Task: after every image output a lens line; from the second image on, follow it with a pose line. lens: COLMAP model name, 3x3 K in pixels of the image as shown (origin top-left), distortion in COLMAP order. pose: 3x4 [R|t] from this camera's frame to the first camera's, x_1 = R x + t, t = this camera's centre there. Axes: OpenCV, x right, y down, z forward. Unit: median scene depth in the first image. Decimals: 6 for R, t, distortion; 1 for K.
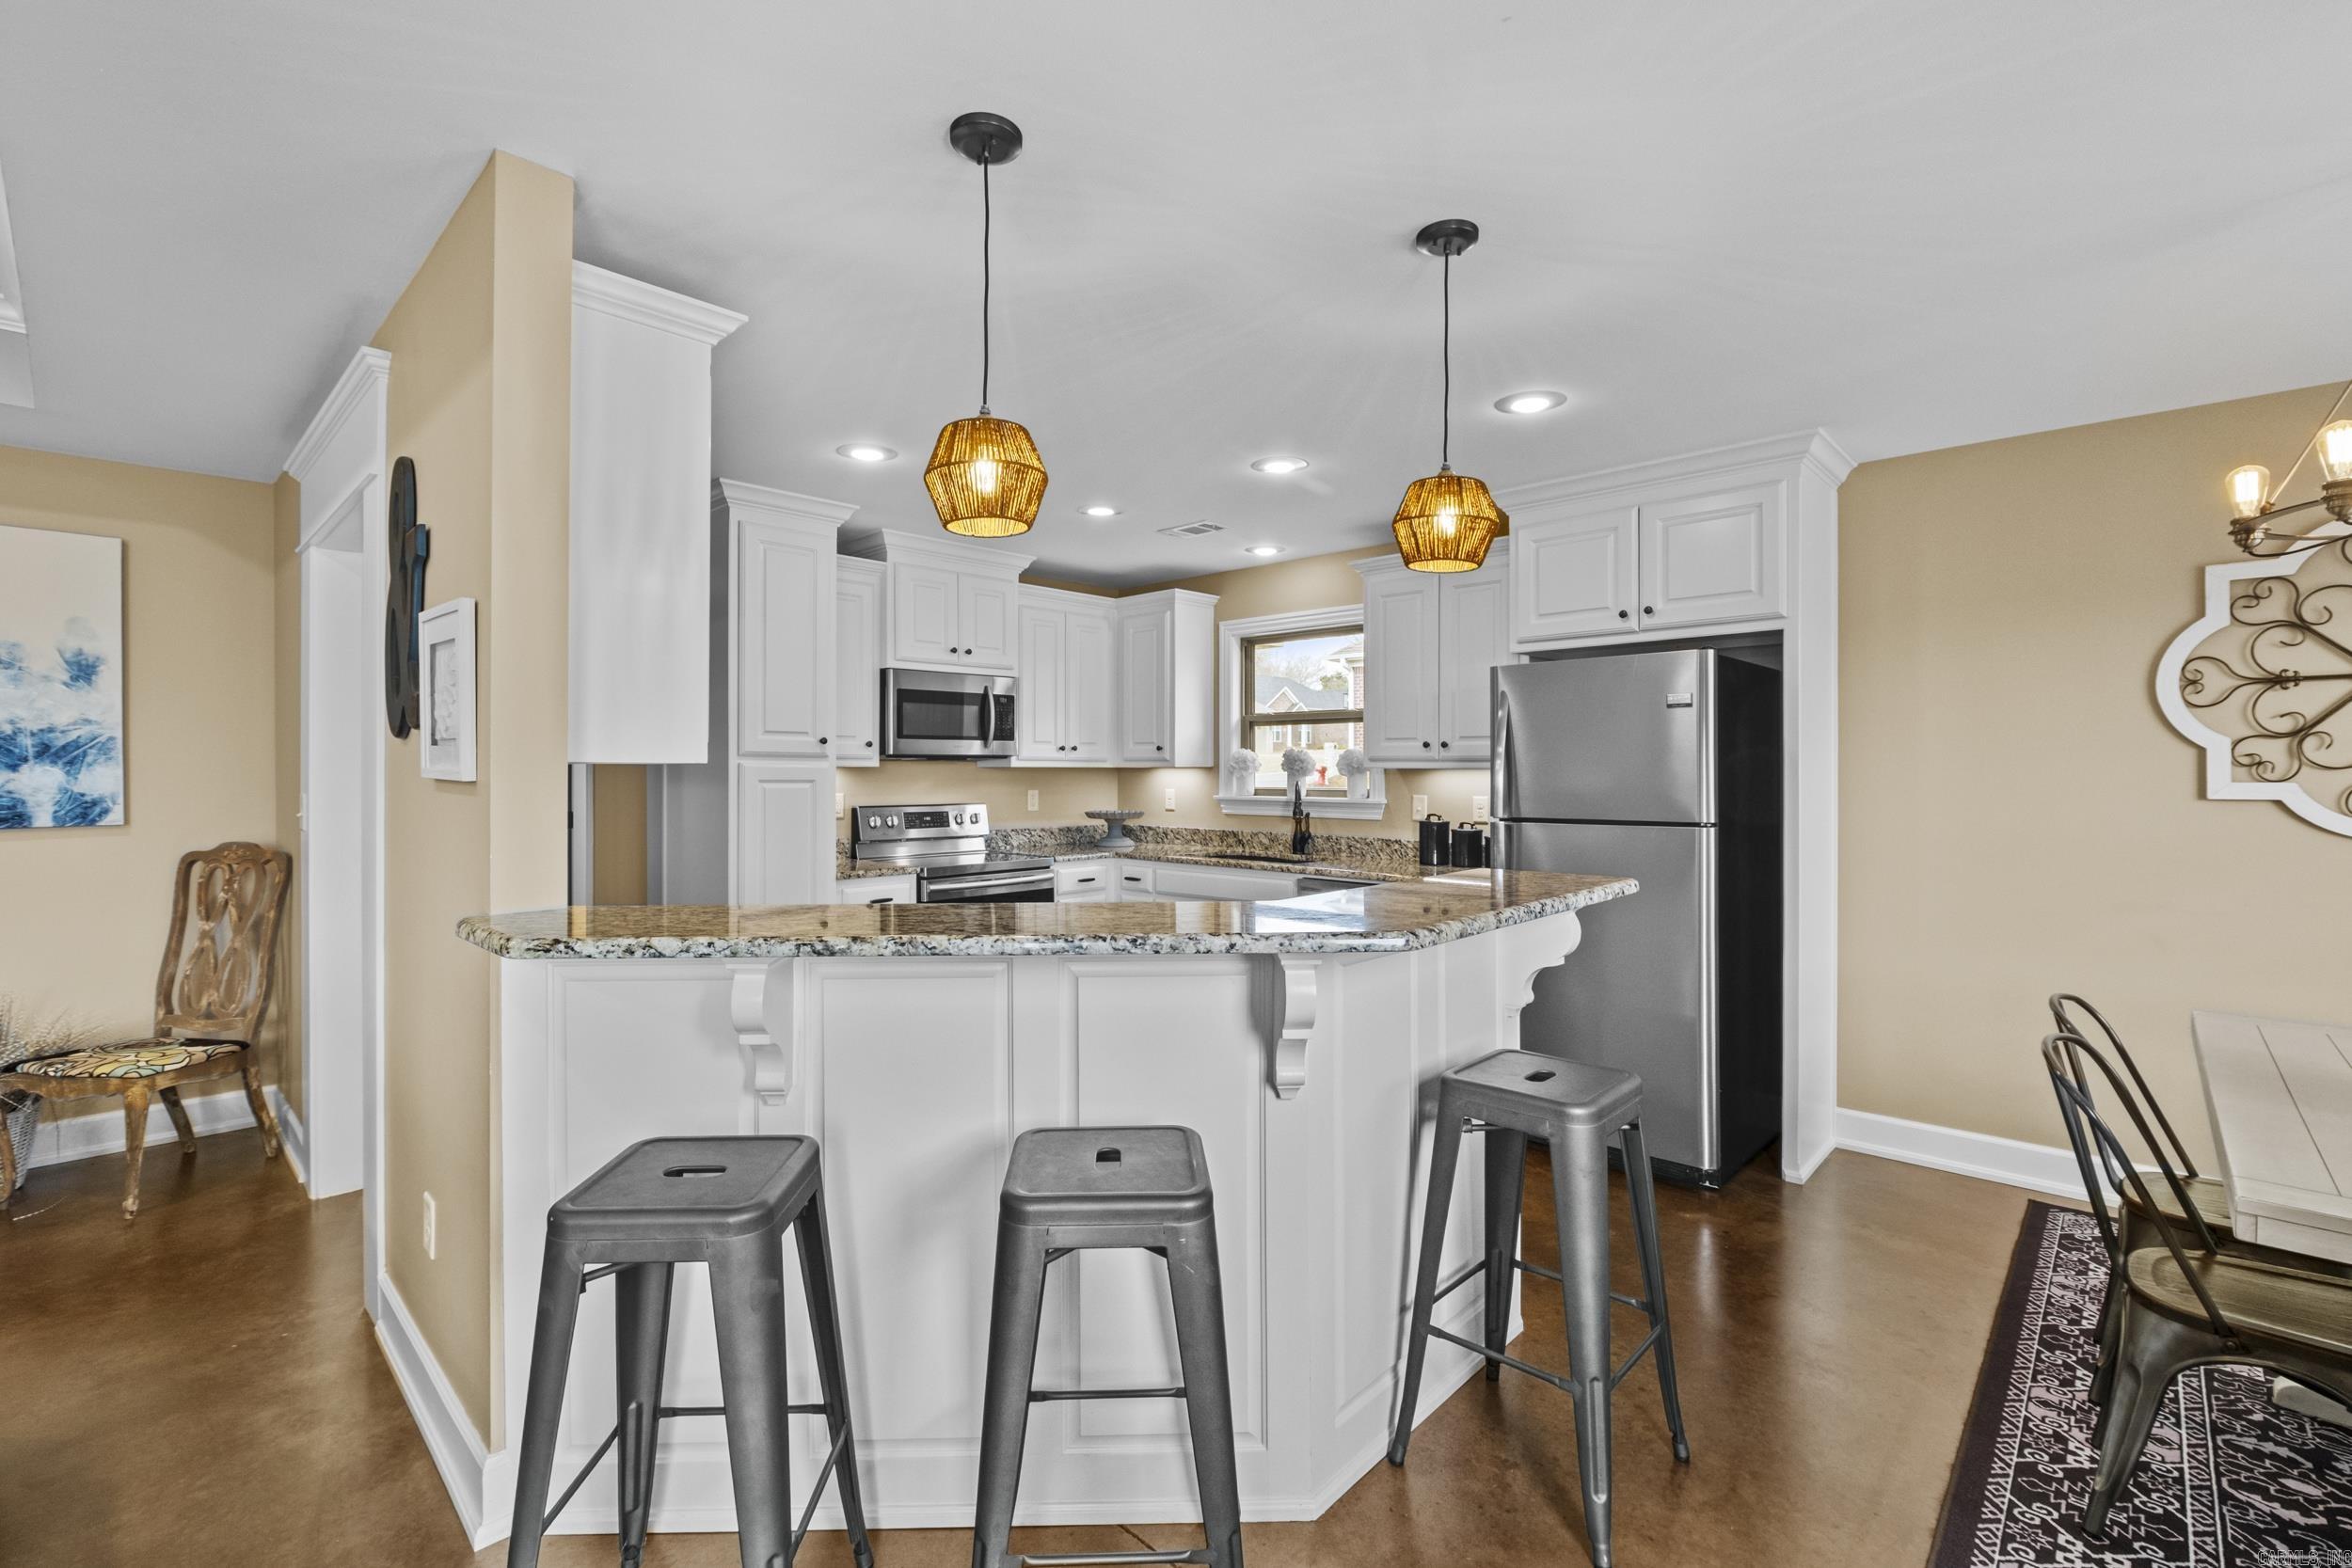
lens RADIAL K [[1033.7, 0, 1158.9], [0, 1033.7, 765.7], [0, 0, 1]] dist [-0.005408, -0.000712]
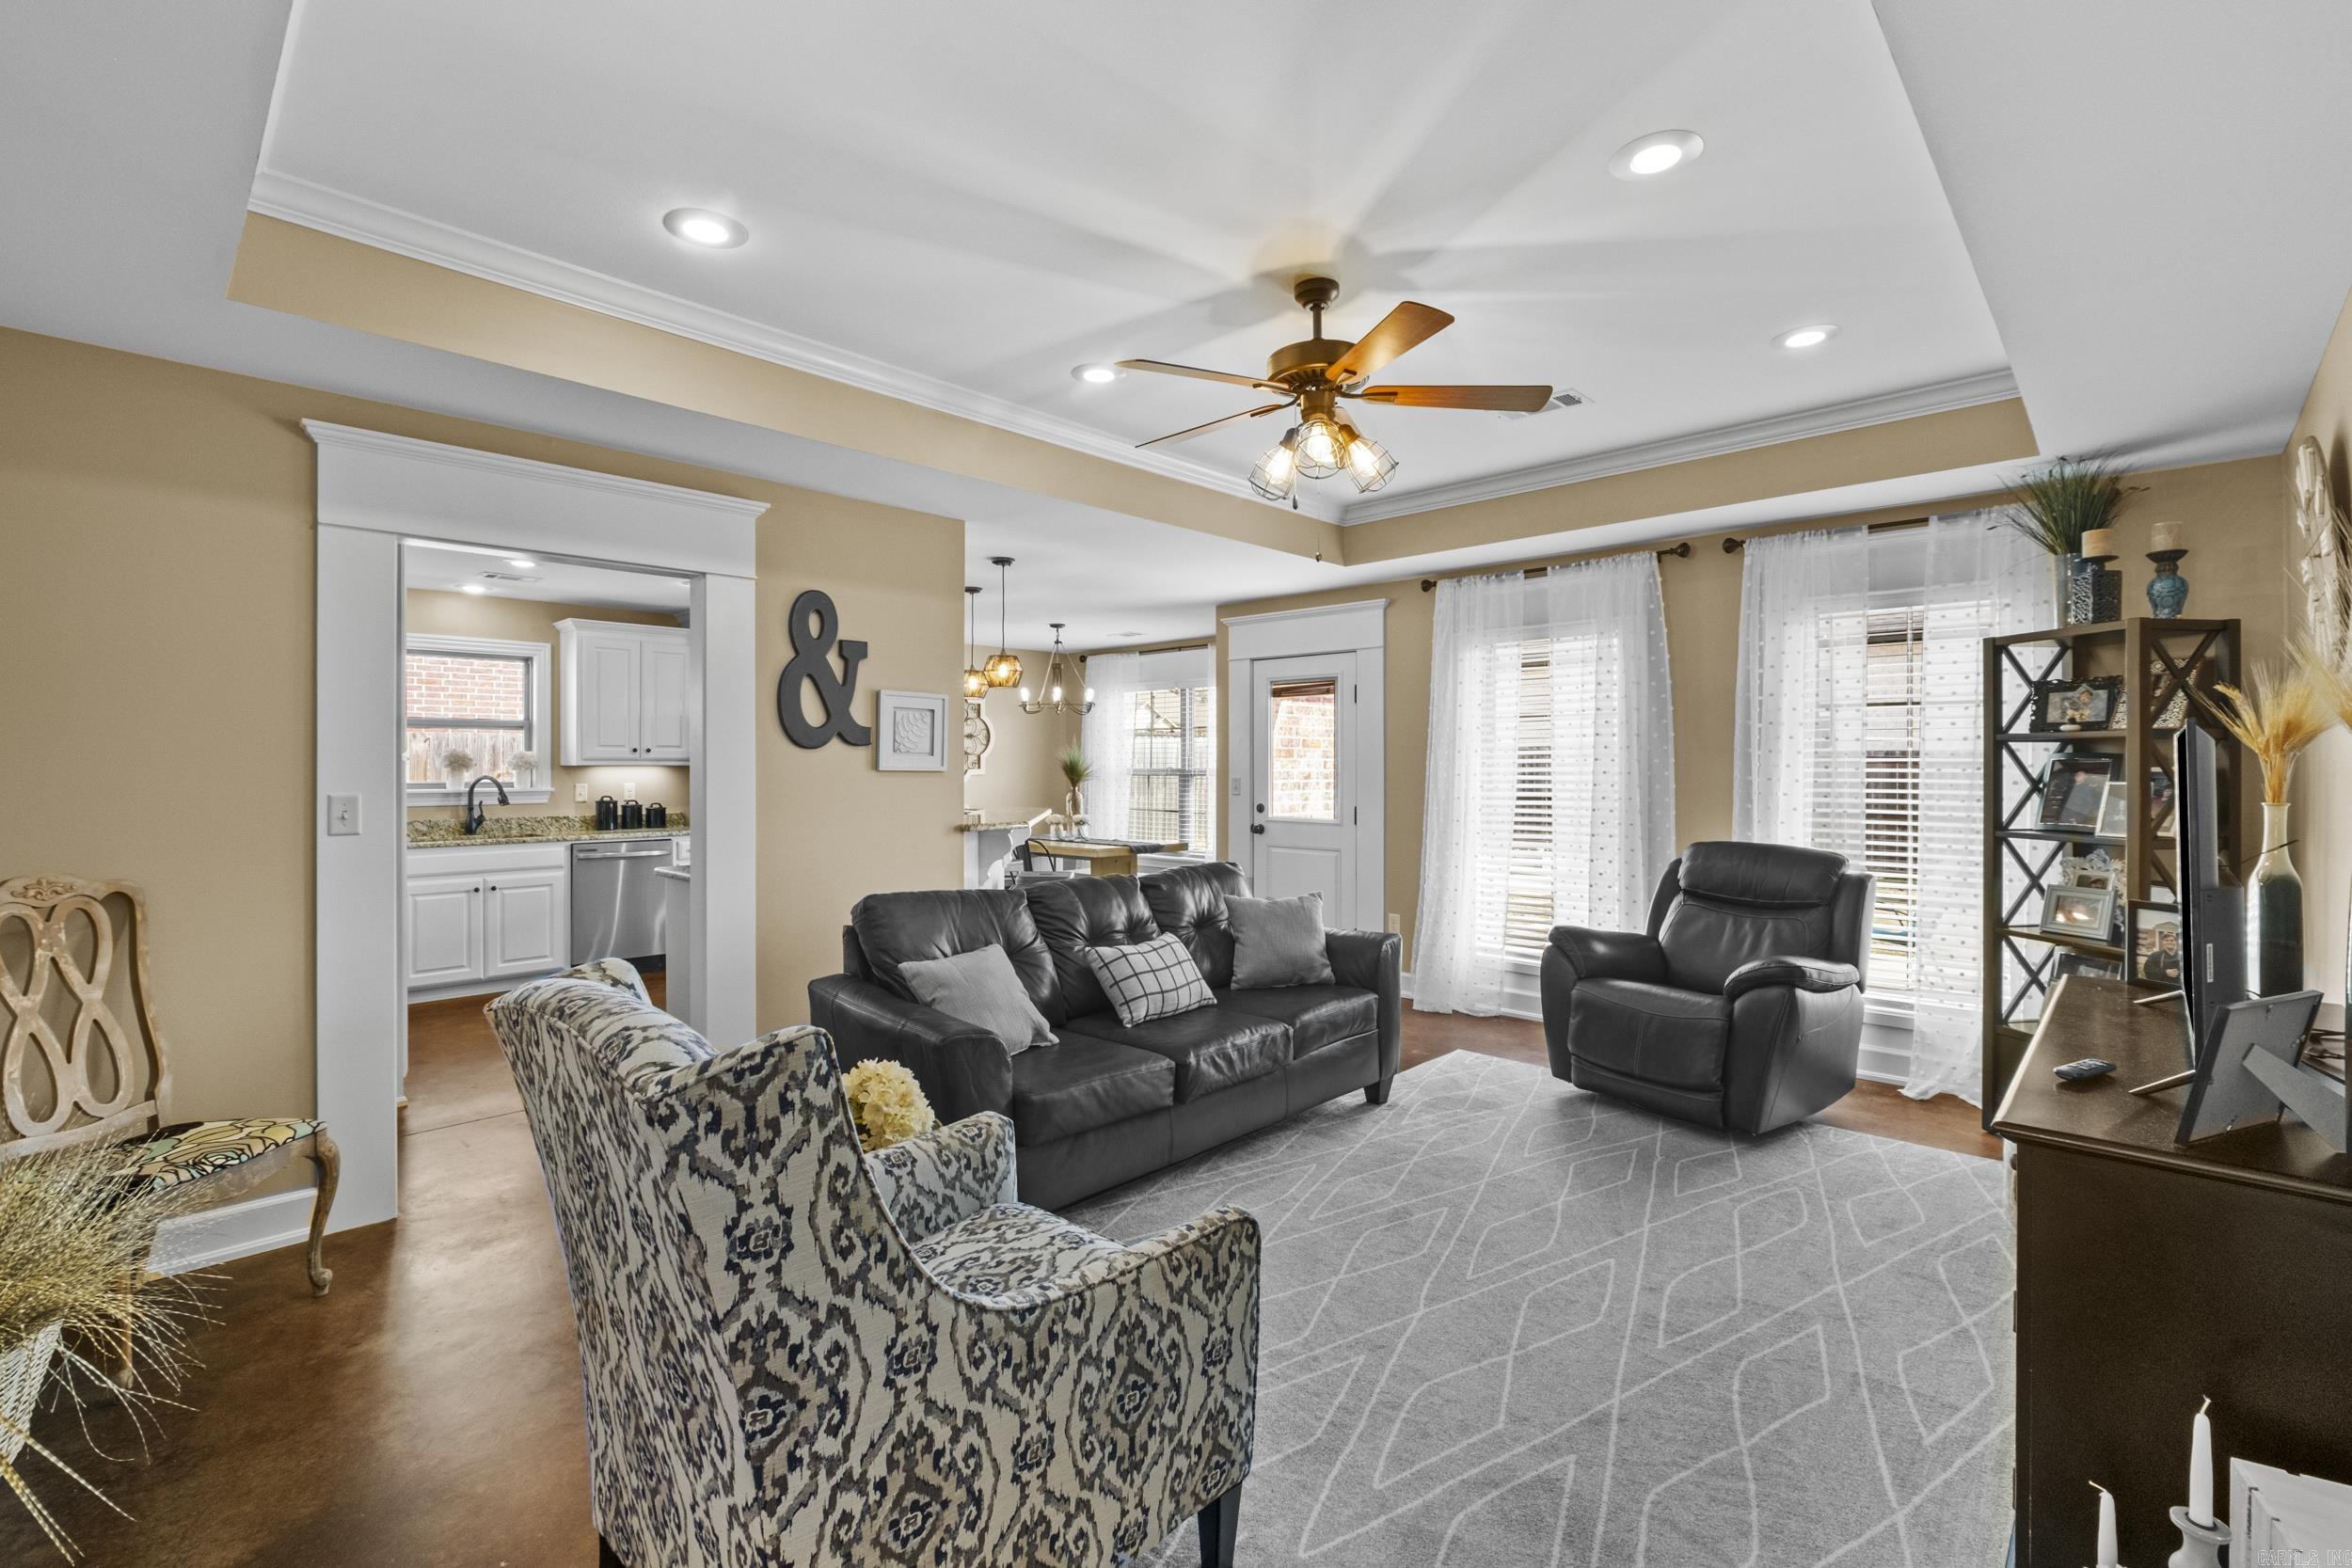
lens RADIAL K [[1033.7, 0, 1158.9], [0, 1033.7, 765.7], [0, 0, 1]] dist [-0.005408, -0.000712]
pose [[0.007828, -0.001385, 0.999968, -1.594581], [-0.002401, 0.999996, 0.001404, -0.000969], [-0.999966, -0.002412, 0.007824, 0.253444]]
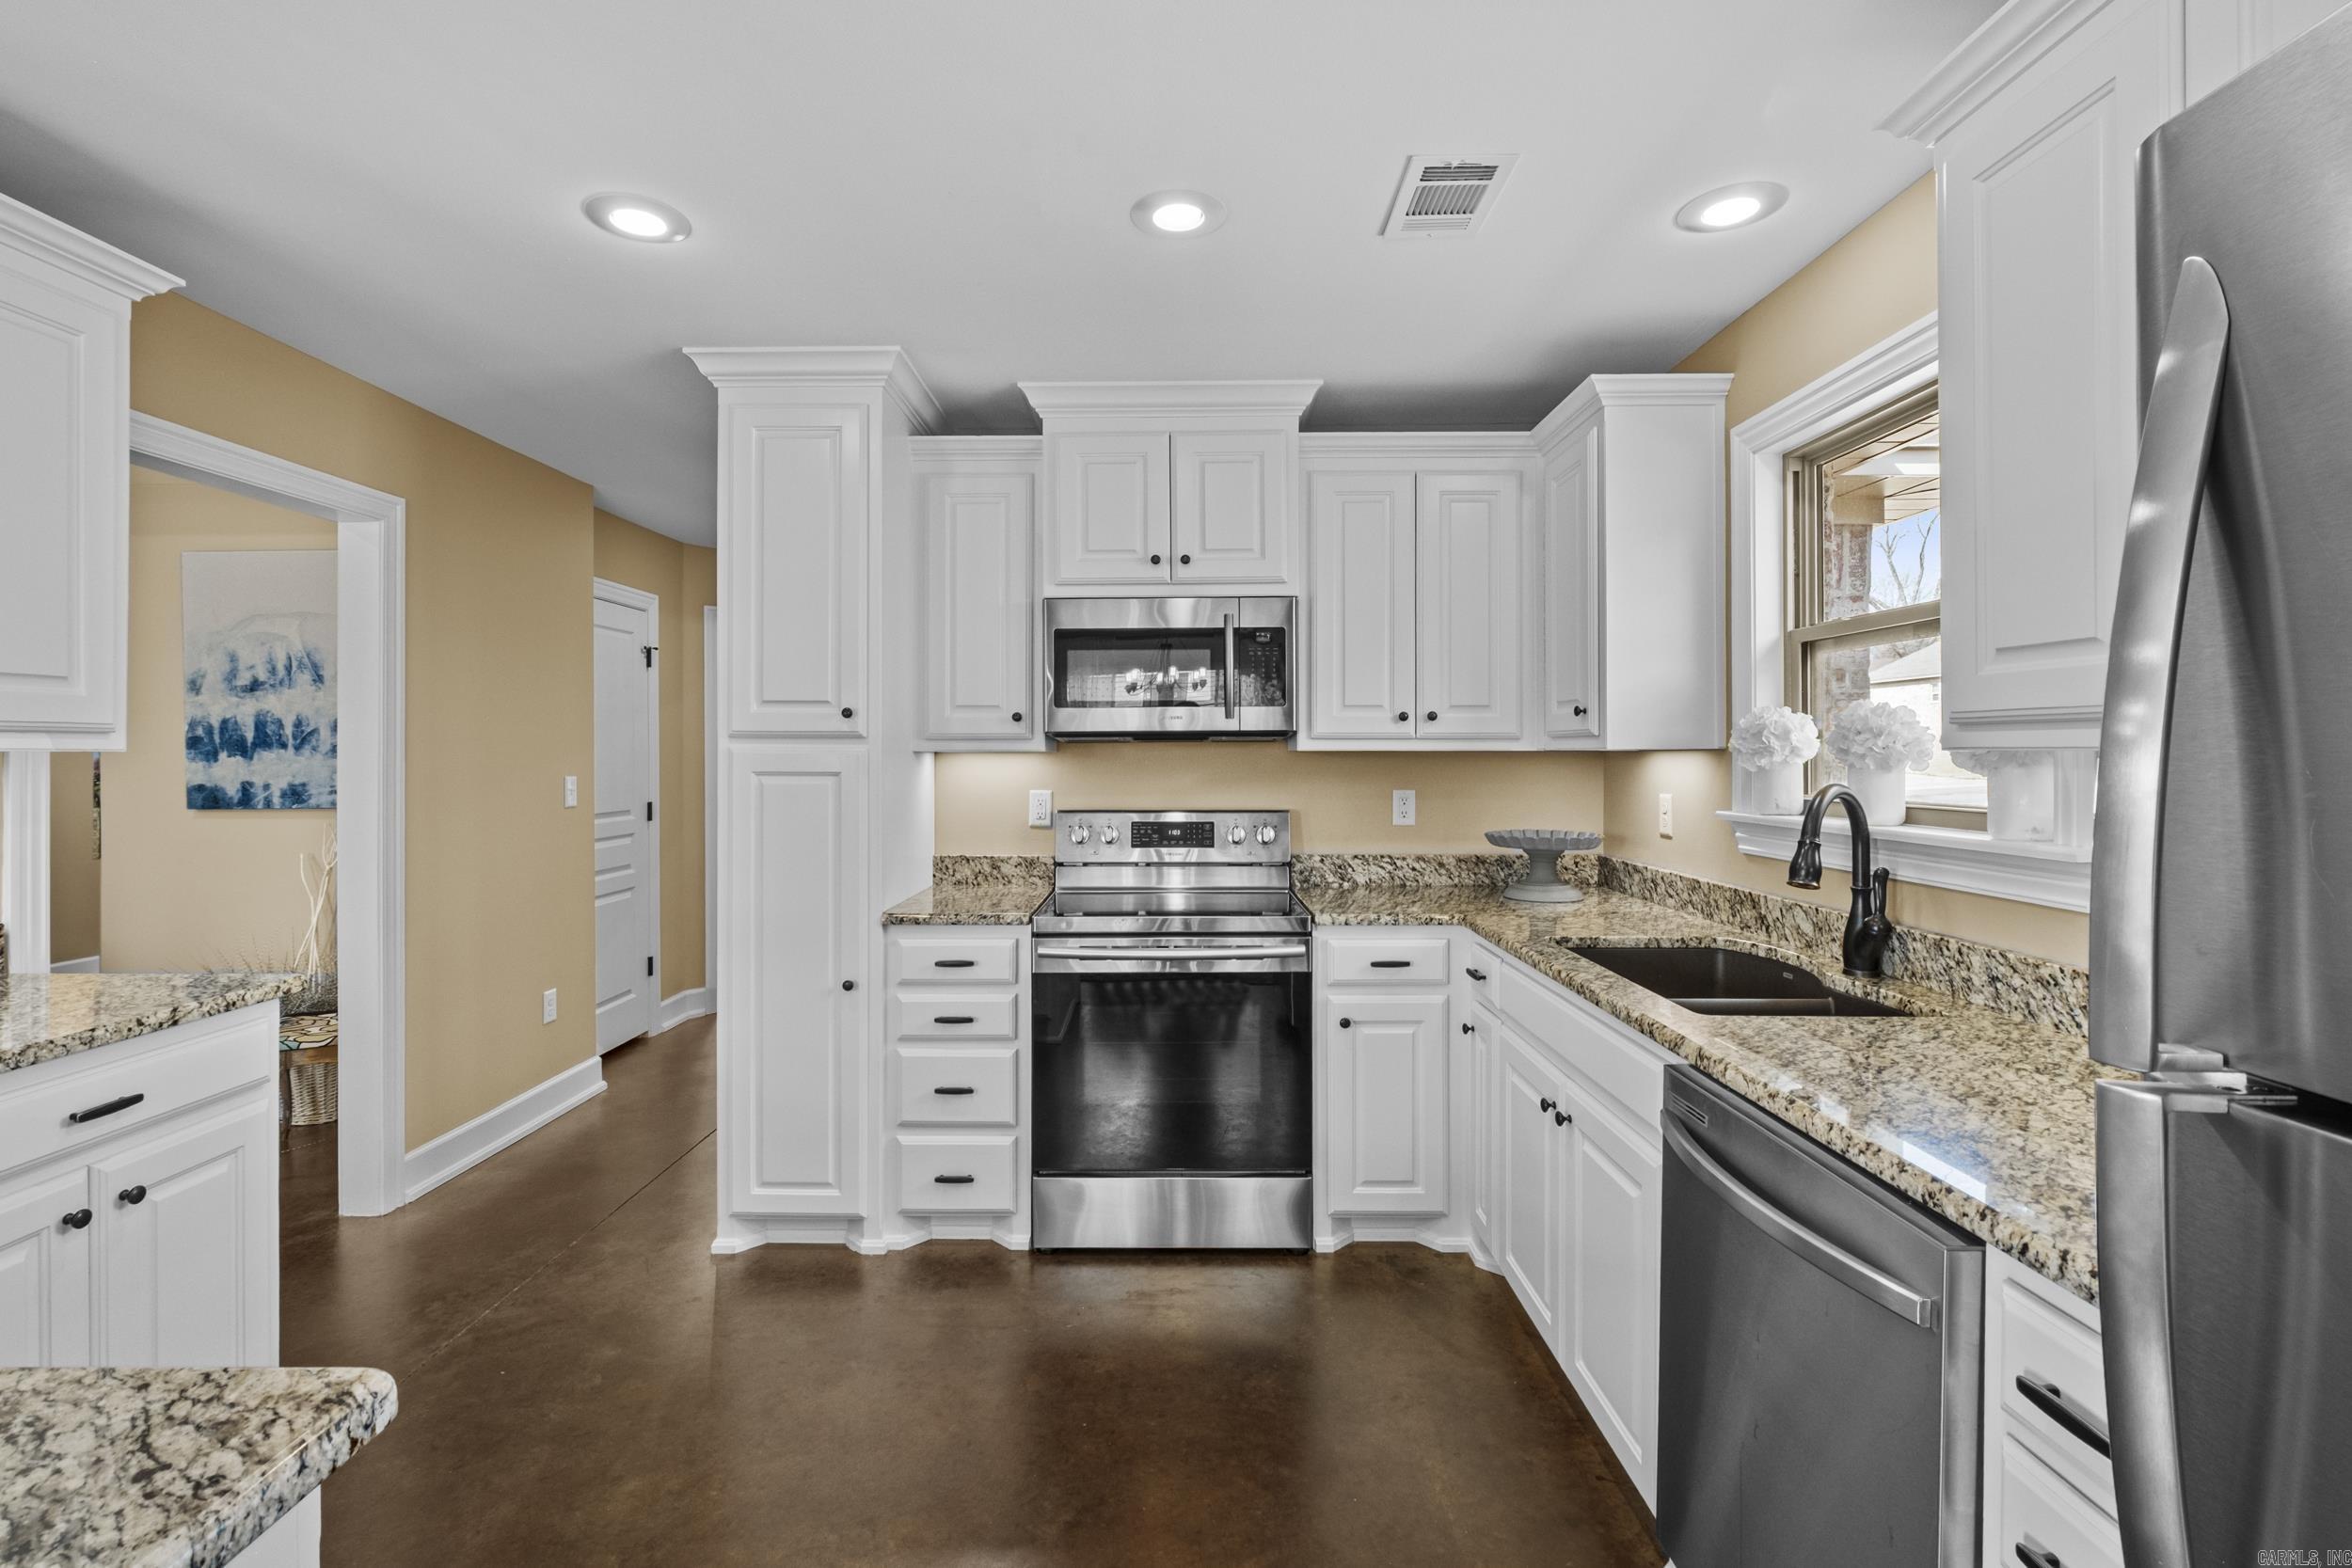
lens RADIAL K [[1041.5, 0, 1163.6], [0, 1041.5, 752.4], [0, 0, 1]] dist [-0.002992, -0.000381]
pose [[0.686063, -0.003904, -0.727531, 0.349744], [0.005163, 0.999987, -0.000498, 0.002991], [0.727524, -0.003414, 0.686074, 0.806069]]
